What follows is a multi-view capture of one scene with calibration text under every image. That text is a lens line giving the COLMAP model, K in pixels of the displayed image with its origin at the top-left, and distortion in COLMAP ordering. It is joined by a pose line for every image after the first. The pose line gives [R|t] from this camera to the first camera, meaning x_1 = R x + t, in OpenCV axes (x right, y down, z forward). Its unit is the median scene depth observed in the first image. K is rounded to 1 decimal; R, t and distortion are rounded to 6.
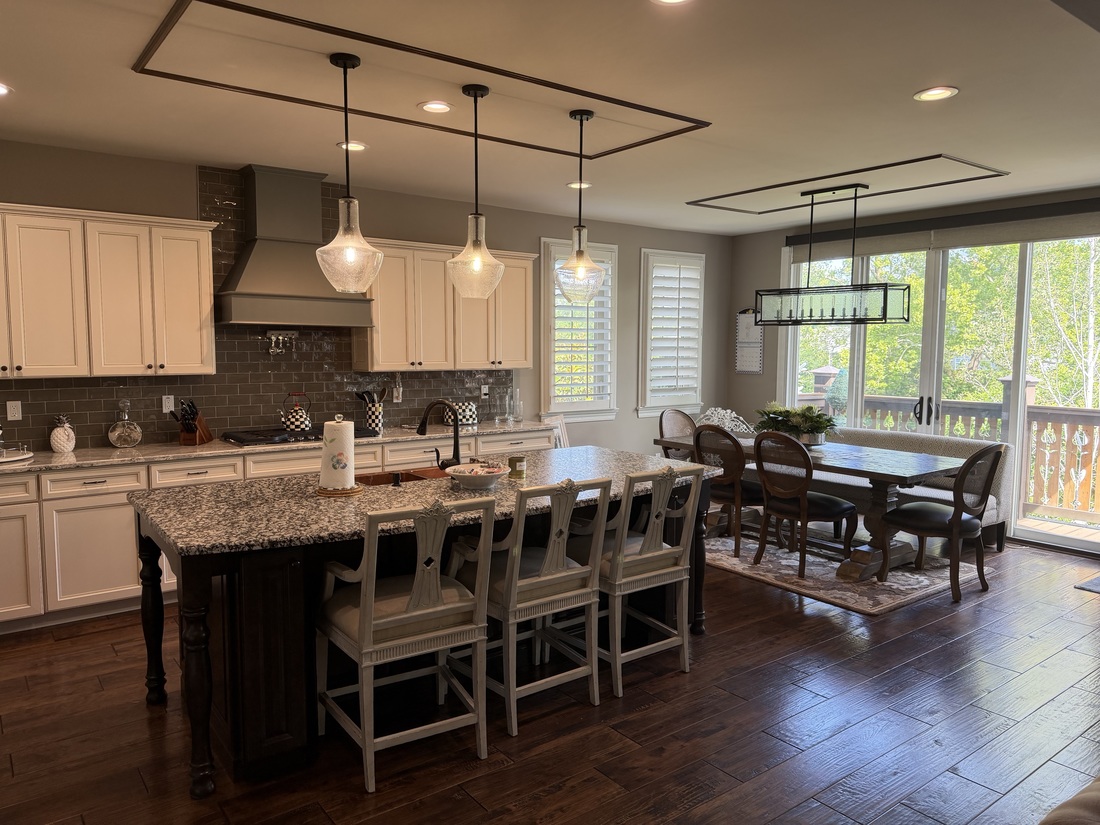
lens RADIAL K [[780.1, 0, 557.8], [0, 780.1, 412.3], [0, 0, 1]] dist [0.075340, -0.107675]
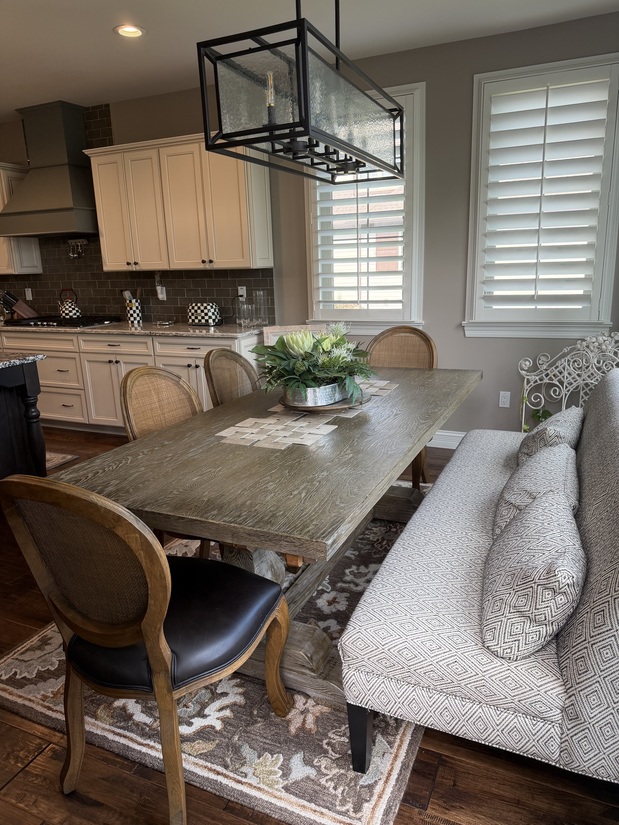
lens RADIAL K [[596.3, 0, 309.5], [0, 596.3, 412.5], [0, 0, 1]] dist [0.075852, -0.082977]
pose [[0.463286, 0.197927, -0.863824, 0.661557], [-0.046876, 0.978849, 0.199142, -0.035920], [0.884968, -0.051767, 0.462765, 0.780931]]
